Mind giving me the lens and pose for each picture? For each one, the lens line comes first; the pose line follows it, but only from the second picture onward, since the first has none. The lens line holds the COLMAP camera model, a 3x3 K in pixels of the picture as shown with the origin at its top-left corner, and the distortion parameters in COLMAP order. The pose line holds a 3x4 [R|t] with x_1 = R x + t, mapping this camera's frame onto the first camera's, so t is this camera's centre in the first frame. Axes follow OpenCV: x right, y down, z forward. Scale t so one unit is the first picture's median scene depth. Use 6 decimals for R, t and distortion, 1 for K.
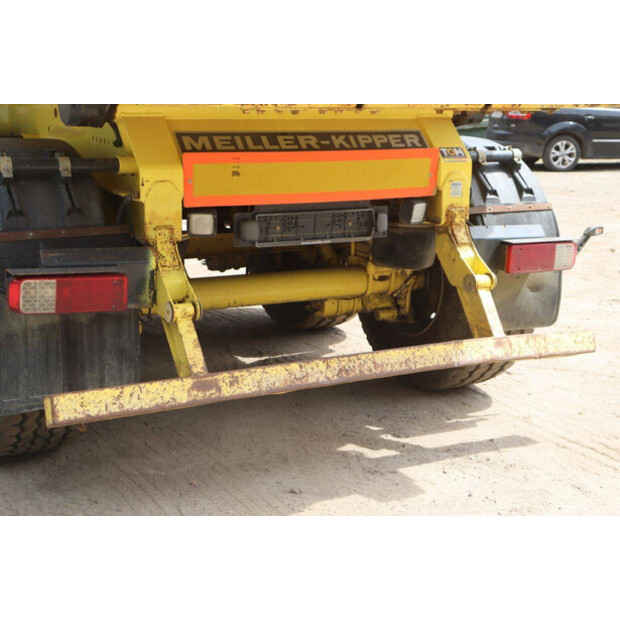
lens RADIAL K [[1011.1, 0, 310.0], [0, 1011.1, 310.0], [0, 0, 1]] dist [0.159365, 0.050618]
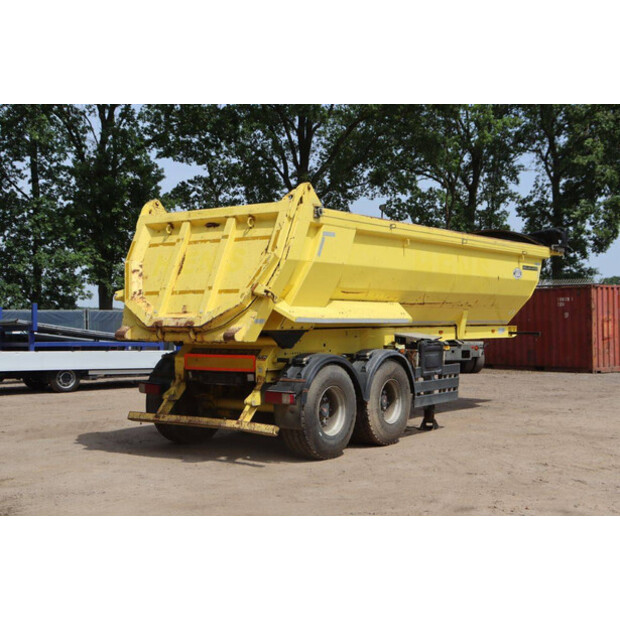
lens RADIAL K [[887.7, 0, 310.0], [0, 887.7, 310.0], [0, 0, 1]] dist [0.010023, 0.033447]
pose [[0.420393, -0.028858, -0.906883, 2.570554], [-0.186634, 0.975371, -0.117552, -0.020937], [0.887940, 0.218673, 0.404653, 0.112562]]
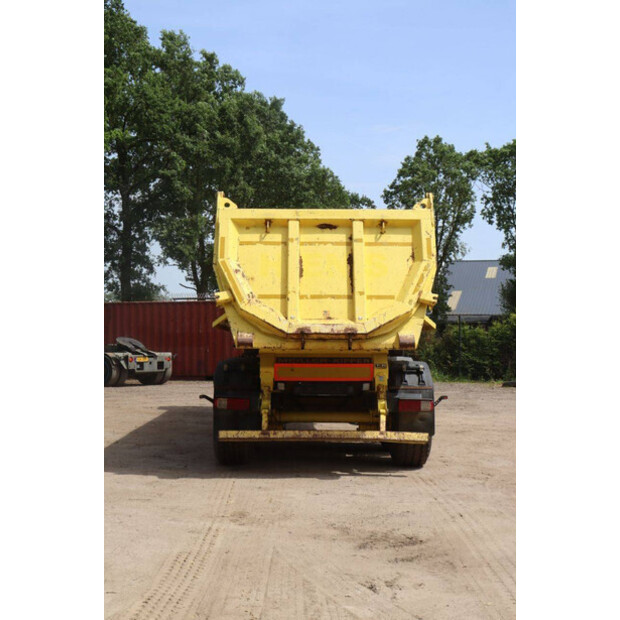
lens RADIAL K [[887.7, 0, 310.0], [0, 887.7, 310.0], [0, 0, 1]] dist [0.010023, 0.033447]
pose [[0.881427, -0.025530, -0.471630, 1.177145], [-0.092443, 0.969901, -0.225268, 0.273177], [0.463185, 0.242156, 0.852537, -1.236939]]
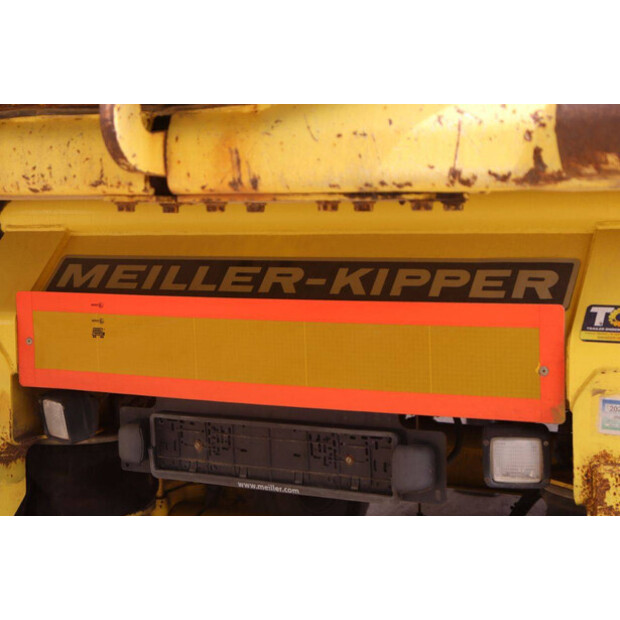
lens RADIAL K [[1159.4, 0, 310.0], [0, 1159.4, 310.0], [0, 0, 1]] dist [0.252598, 0.077568]
pose [[0.549891, 0.040531, -0.834253, 0.473235], [-0.163758, 0.984668, -0.060101, -0.120392], [0.819026, 0.169664, 0.548097, 0.710455]]
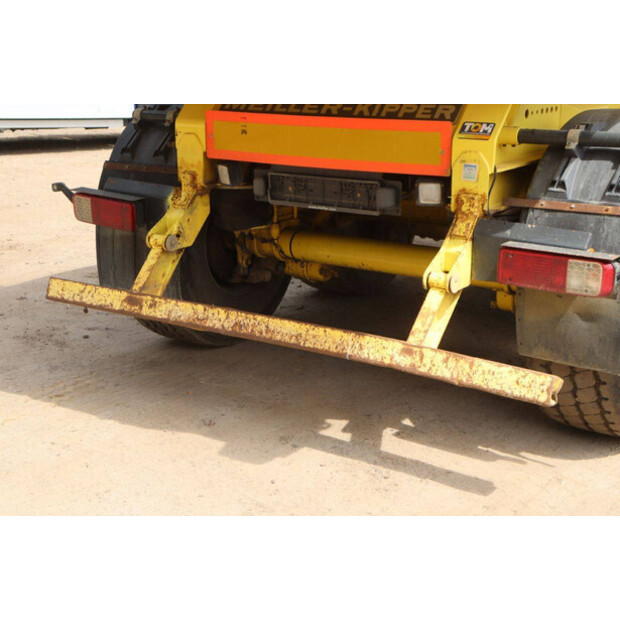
lens RADIAL K [[1006.4, 0, 310.0], [0, 1006.4, 310.0], [0, 0, 1]] dist [0.159288, 0.052974]
pose [[0.448174, 0.207862, -0.869444, 0.901984], [-0.190694, 0.972435, 0.134187, -0.101569], [0.873370, 0.105659, 0.475458, 0.529391]]
